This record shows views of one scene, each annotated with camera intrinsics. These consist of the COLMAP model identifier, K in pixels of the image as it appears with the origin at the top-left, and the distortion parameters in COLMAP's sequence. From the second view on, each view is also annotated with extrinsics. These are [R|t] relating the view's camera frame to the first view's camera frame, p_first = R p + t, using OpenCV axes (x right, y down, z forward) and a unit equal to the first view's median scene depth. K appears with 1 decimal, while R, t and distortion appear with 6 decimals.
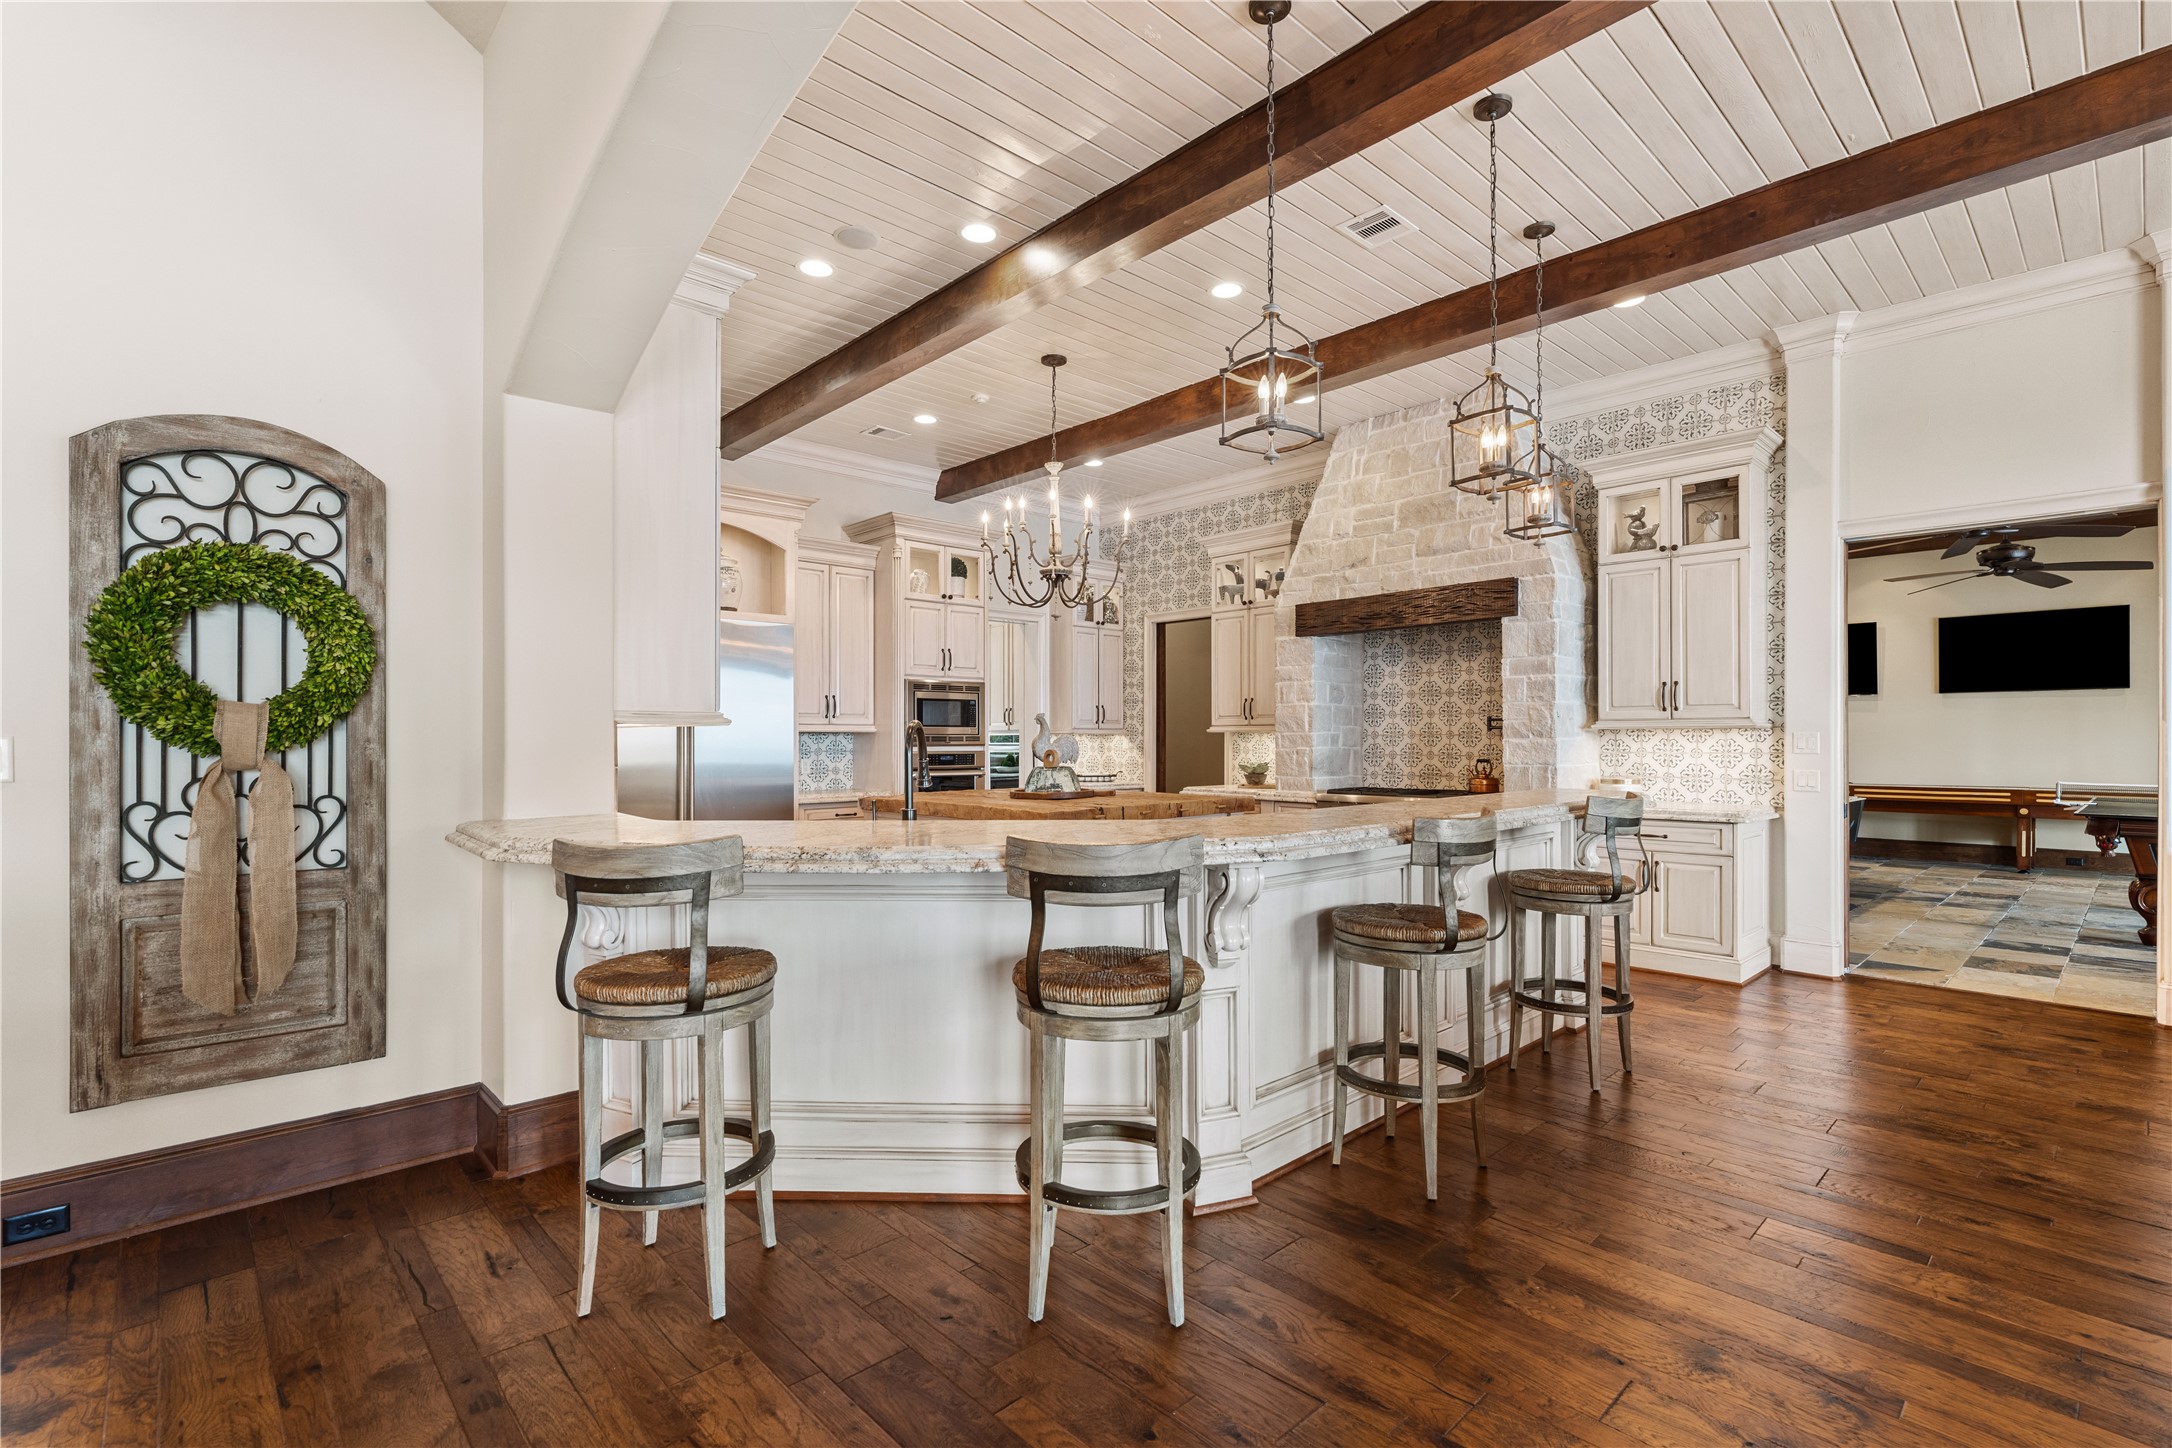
lens RADIAL K [[983.9, 0, 1088.7], [0, 983.9, 732.5], [0, 0, 1]] dist [-0.002930, 0.001278]
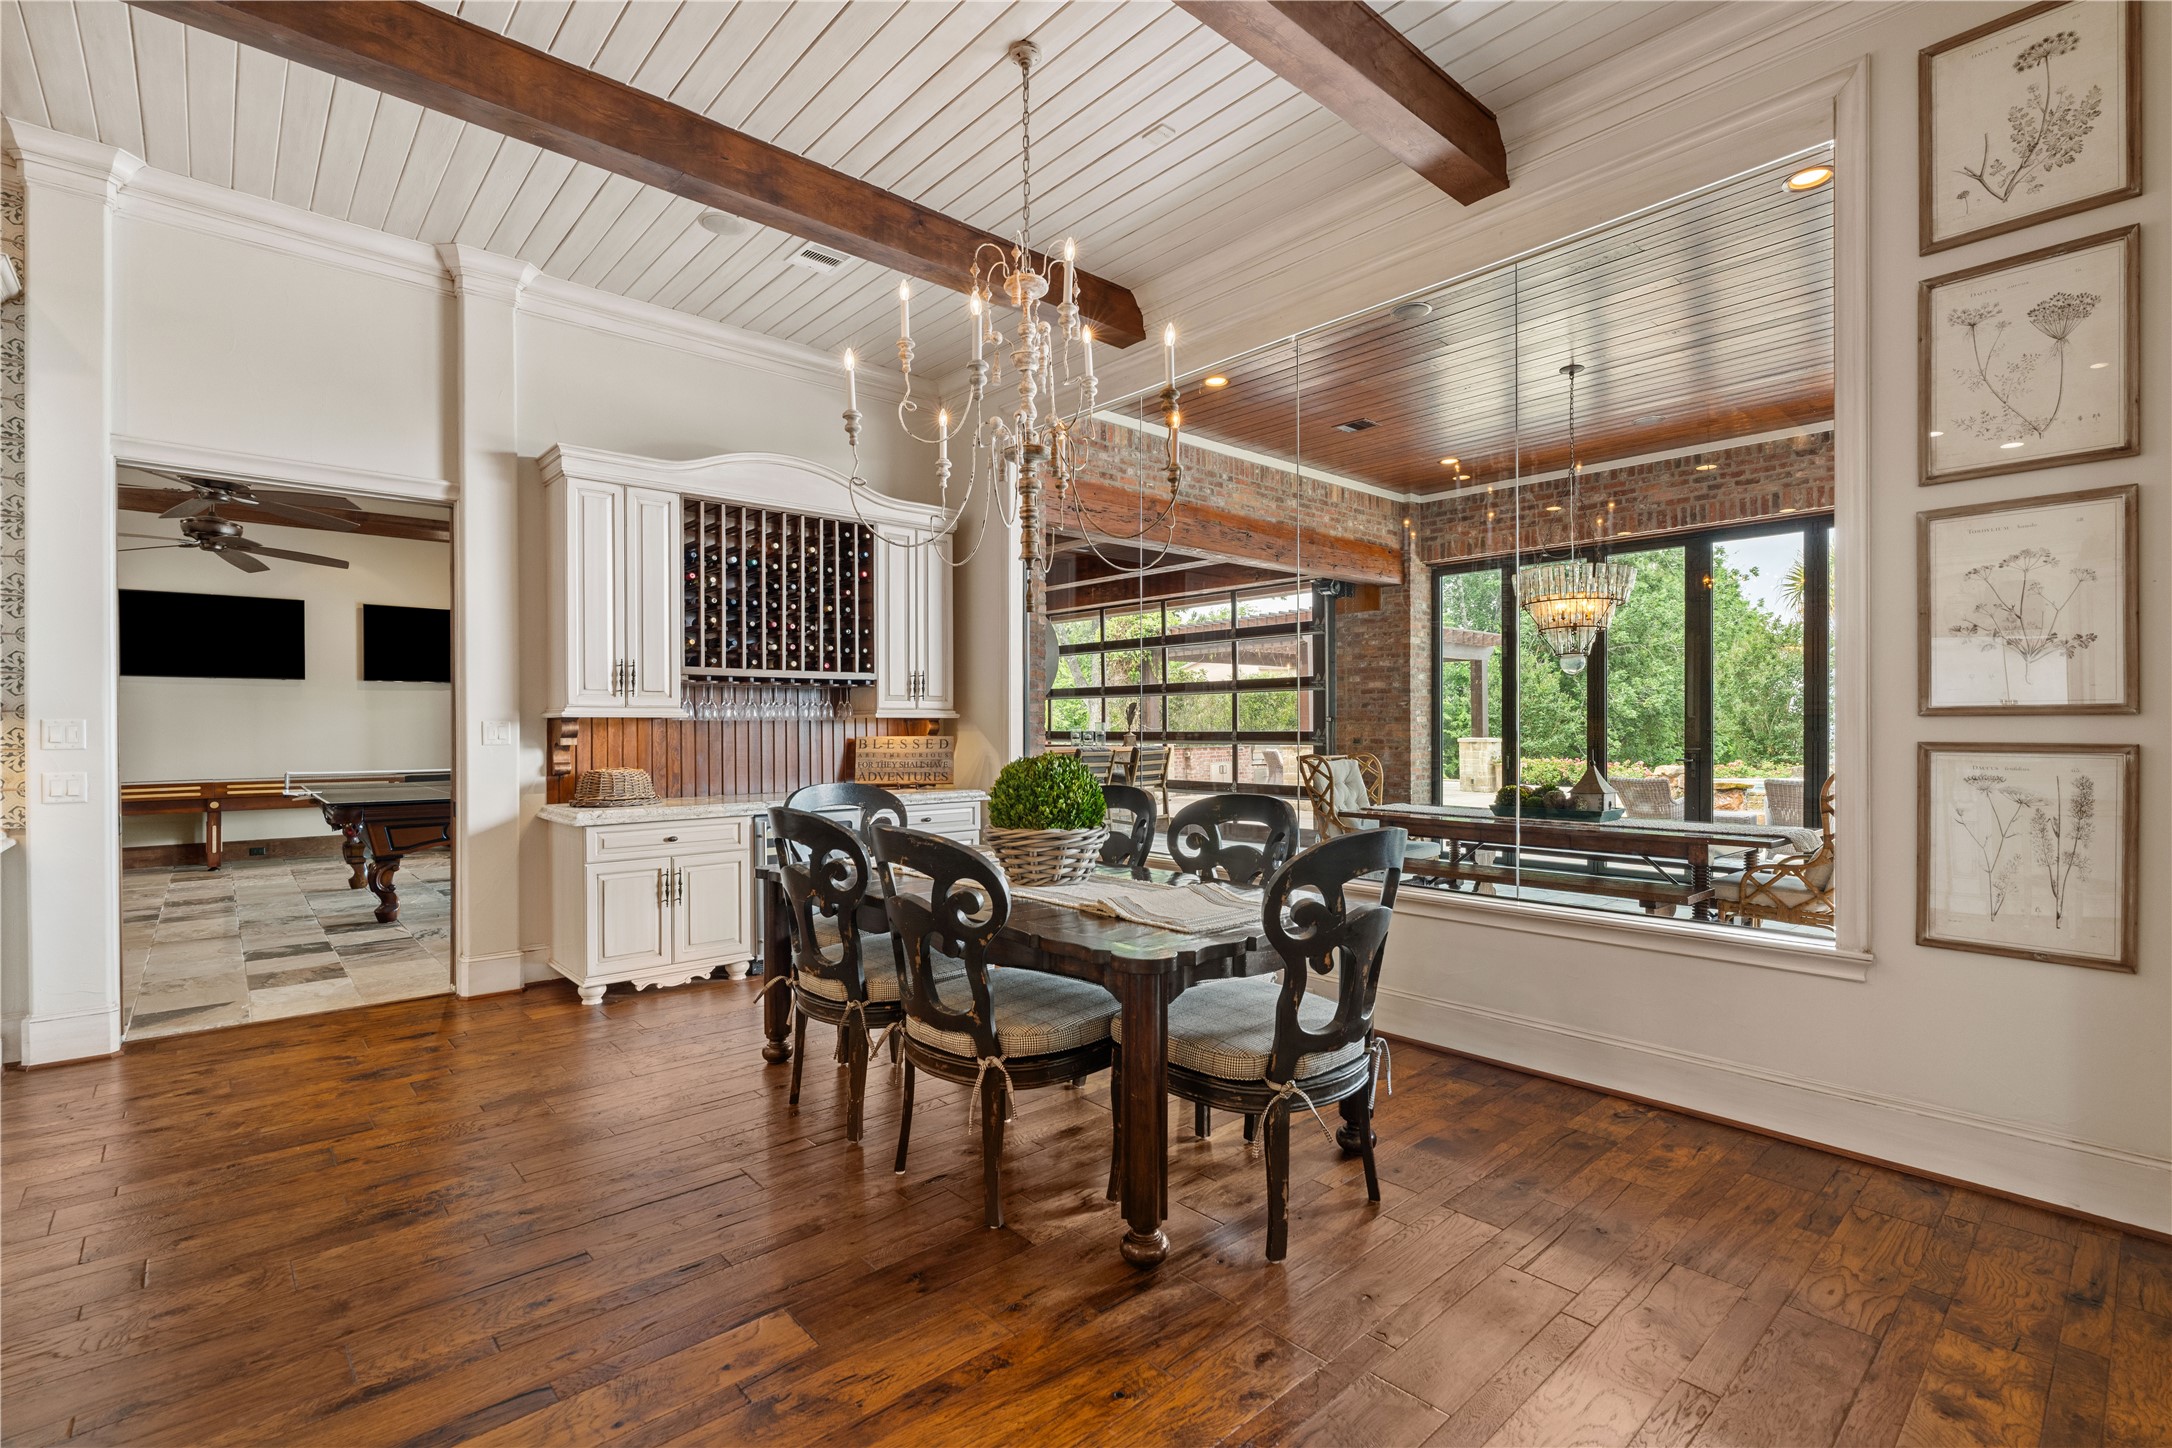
lens RADIAL K [[983.9, 0, 1089.4], [0, 983.9, 729.5], [0, 0, 1]] dist [-0.002930, 0.001278]
pose [[0.015157, -0.004216, 0.999876, 0.035701], [-0.003100, 0.999986, 0.004263, 0.001930], [-0.999880, -0.003165, 0.015143, 0.245160]]
